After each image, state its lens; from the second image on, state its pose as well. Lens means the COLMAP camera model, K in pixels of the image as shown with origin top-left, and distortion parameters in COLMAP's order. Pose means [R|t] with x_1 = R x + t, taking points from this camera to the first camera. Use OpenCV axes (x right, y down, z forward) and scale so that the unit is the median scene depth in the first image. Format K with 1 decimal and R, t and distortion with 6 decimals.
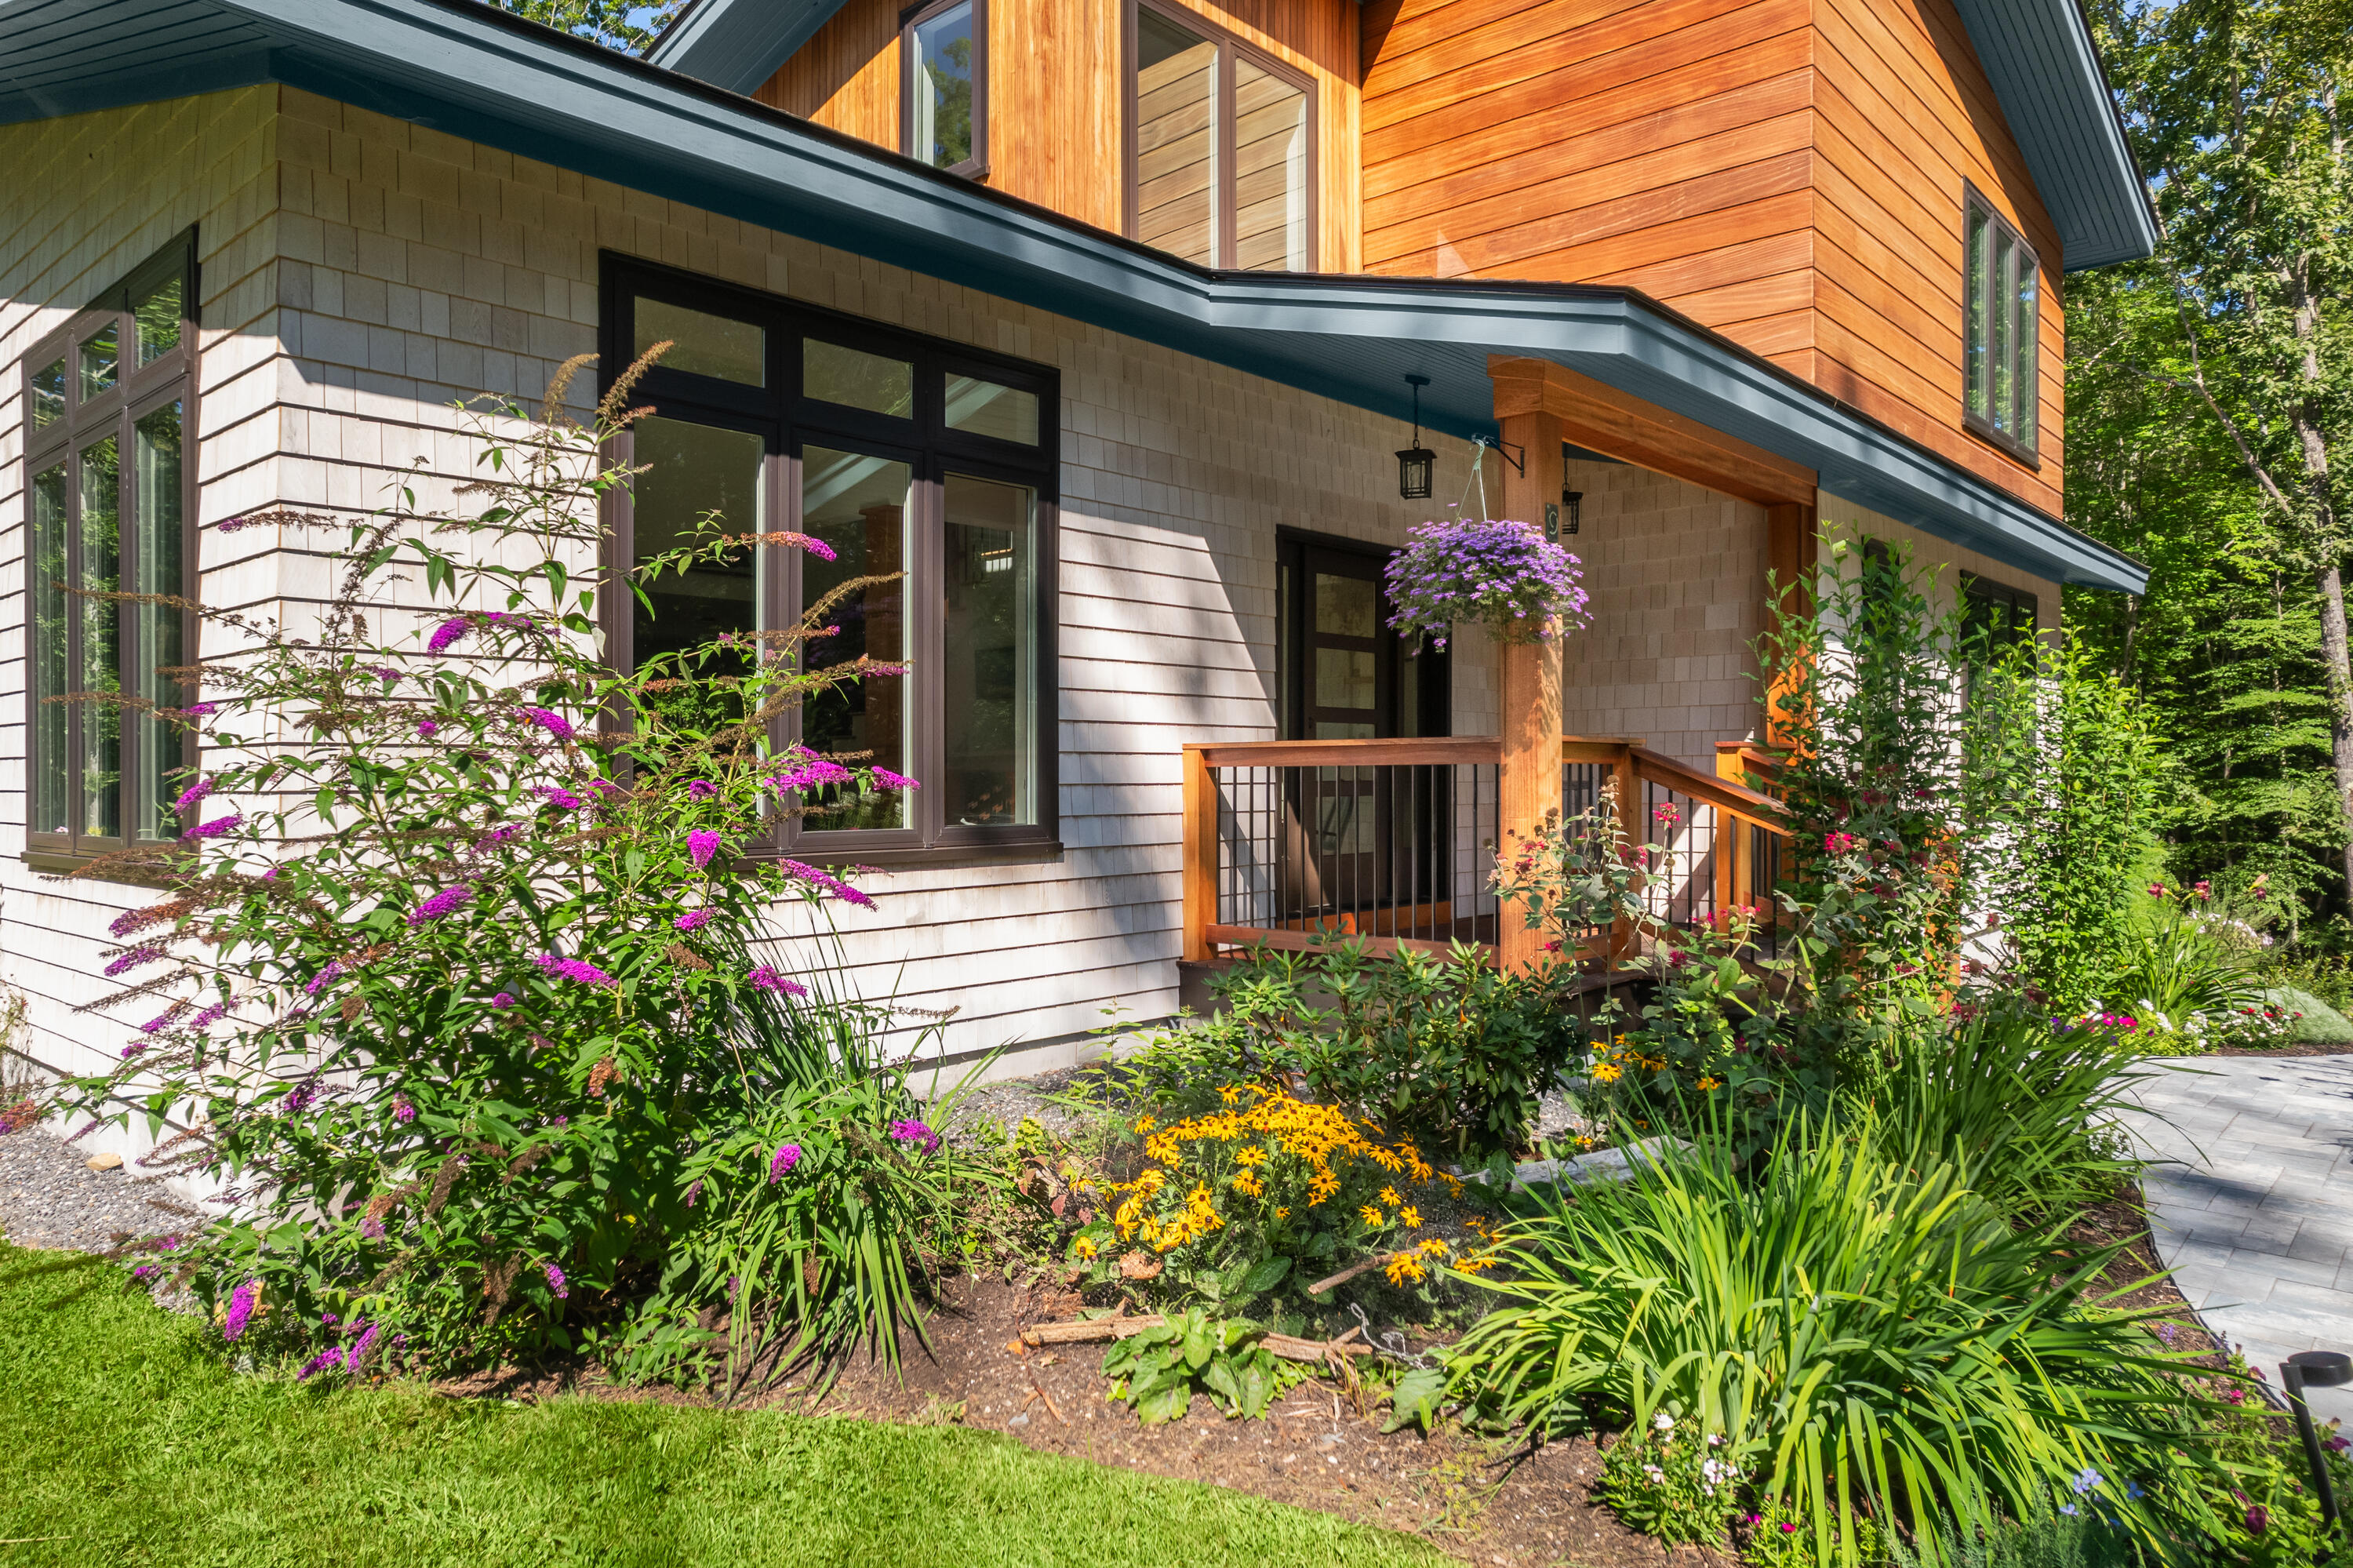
lens RADIAL K [[1556.7, 0, 1143.0], [0, 1556.7, 780.1], [0, 0, 1]] dist [-0.059896, 0.085972]
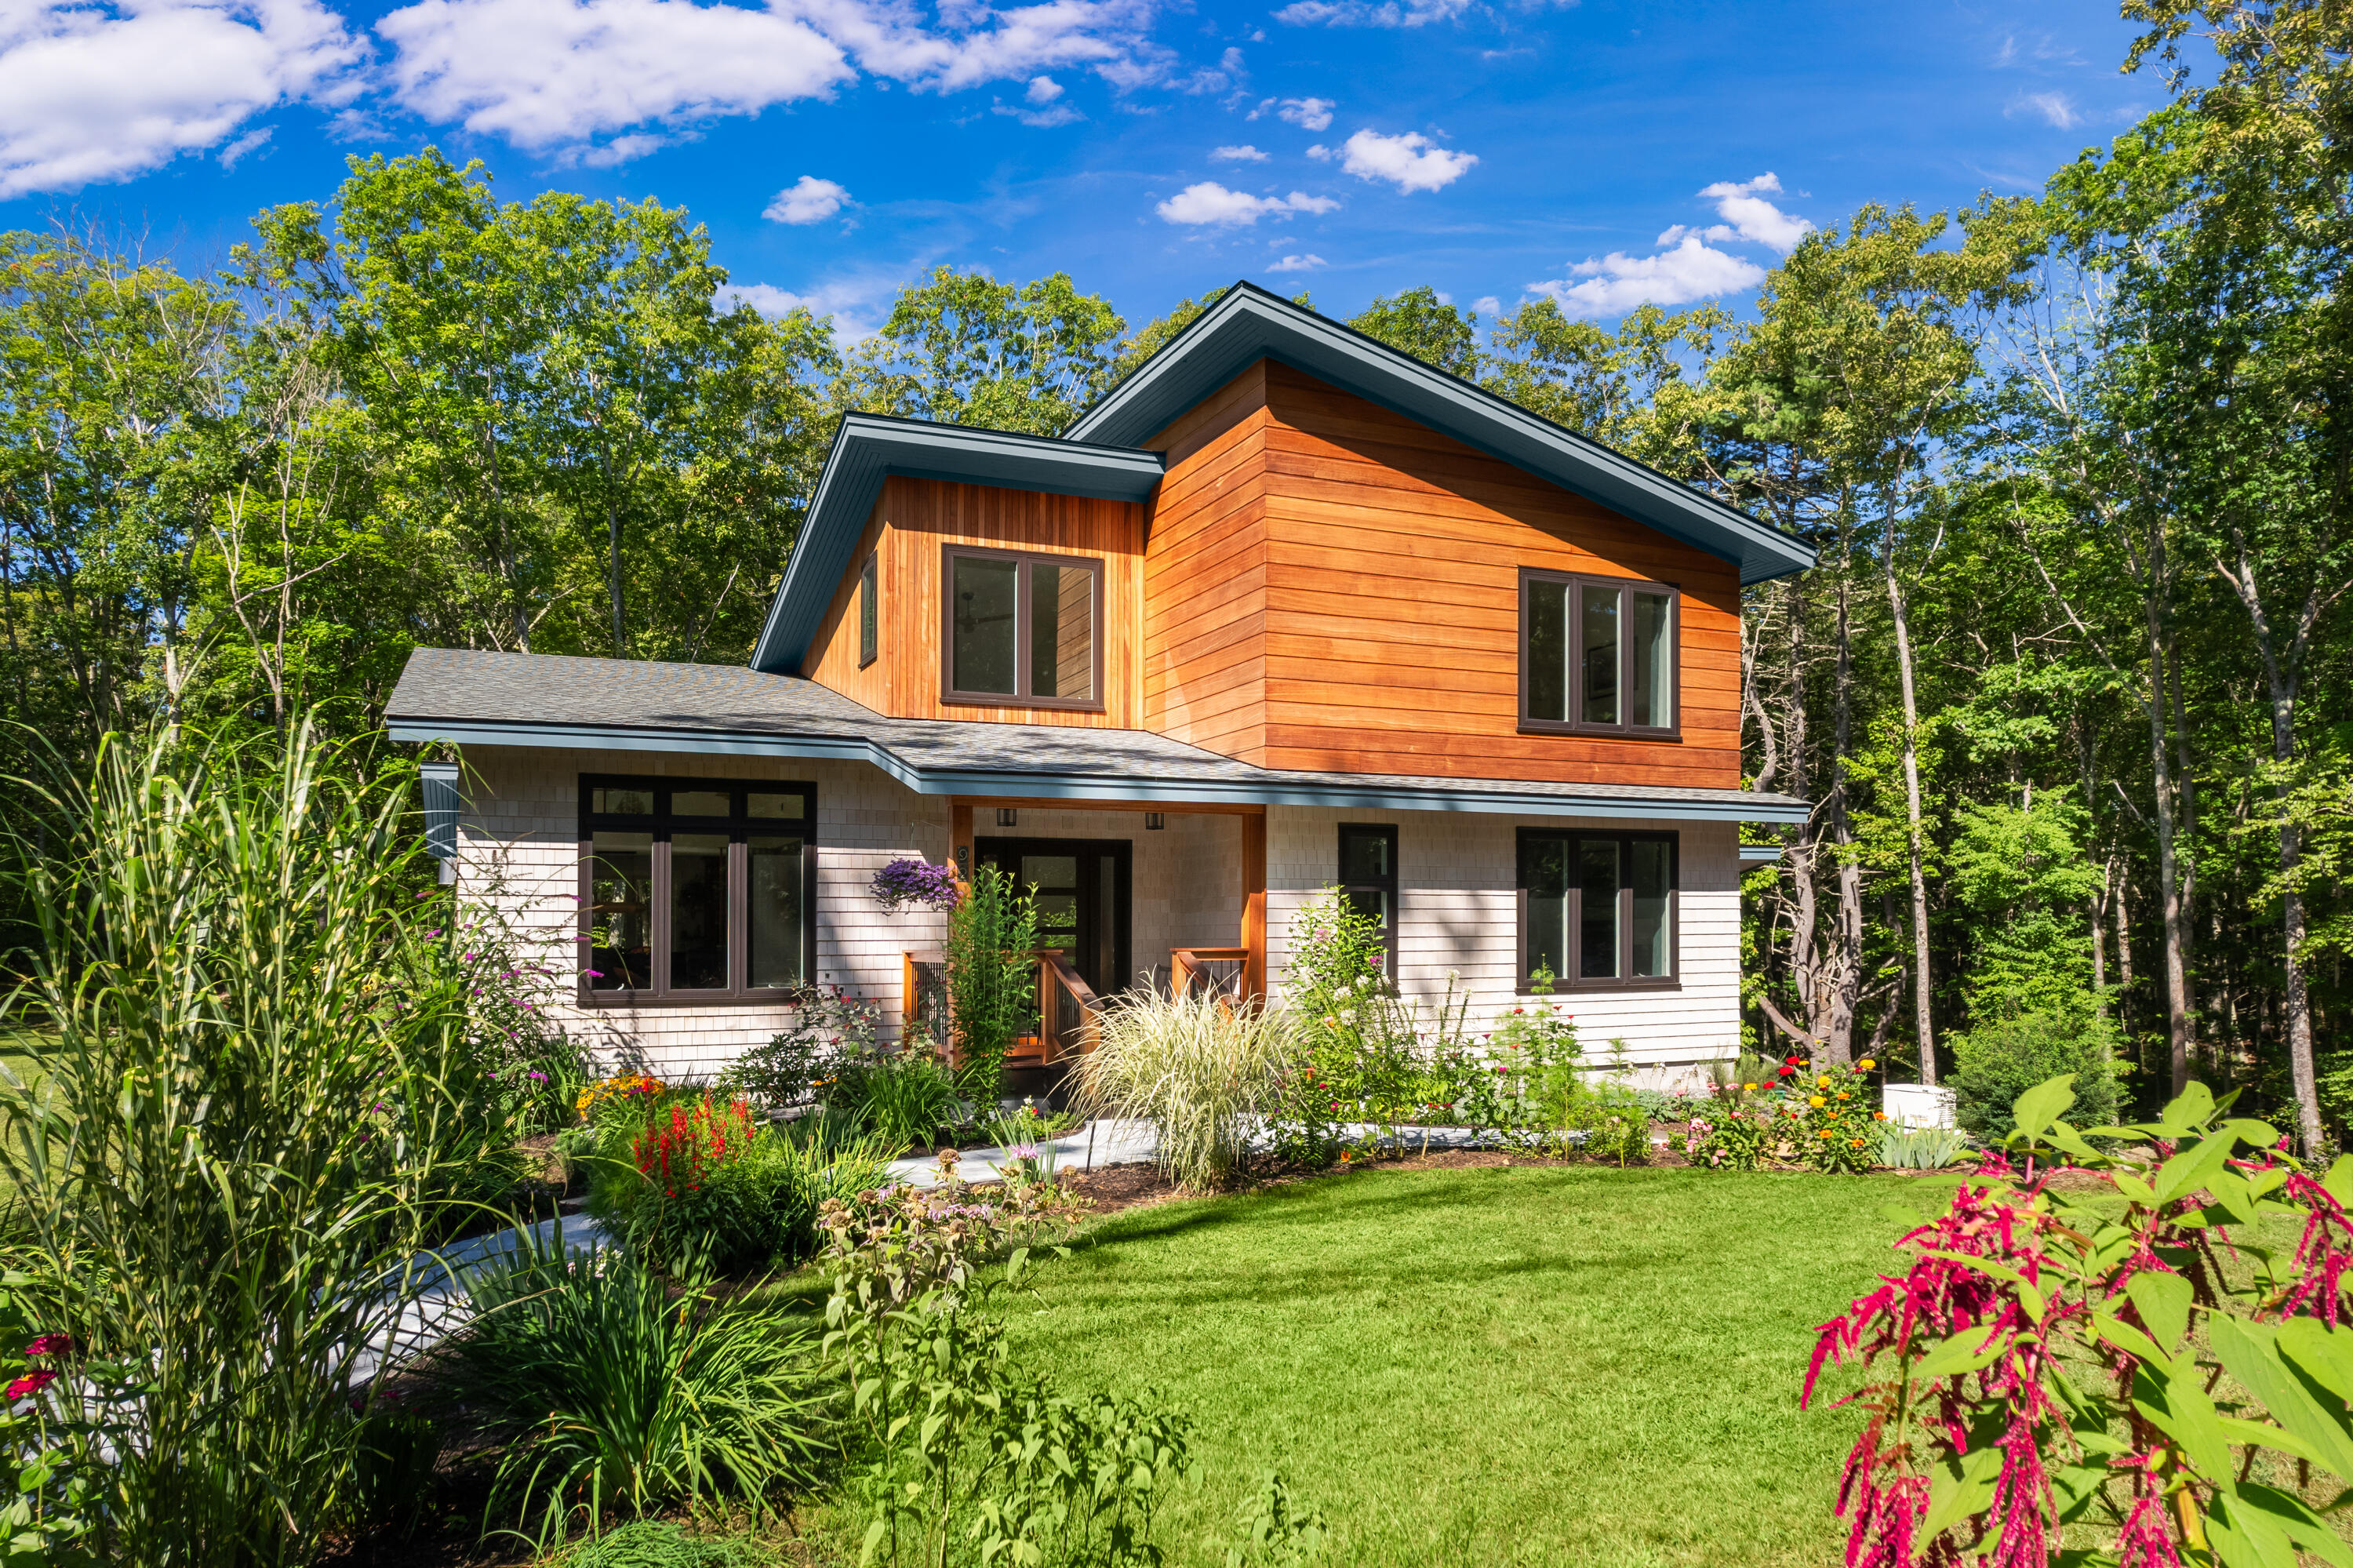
lens RADIAL K [[1541.1, 0, 1167.3], [0, 1541.1, 916.1], [0, 0, 1]] dist [-0.027098, 0.022727]
pose [[0.920262, -0.007246, -0.391237, 1.195683], [0.001894, 0.999899, -0.014066, -0.040070], [0.391299, 0.012203, 0.920183, -0.781856]]
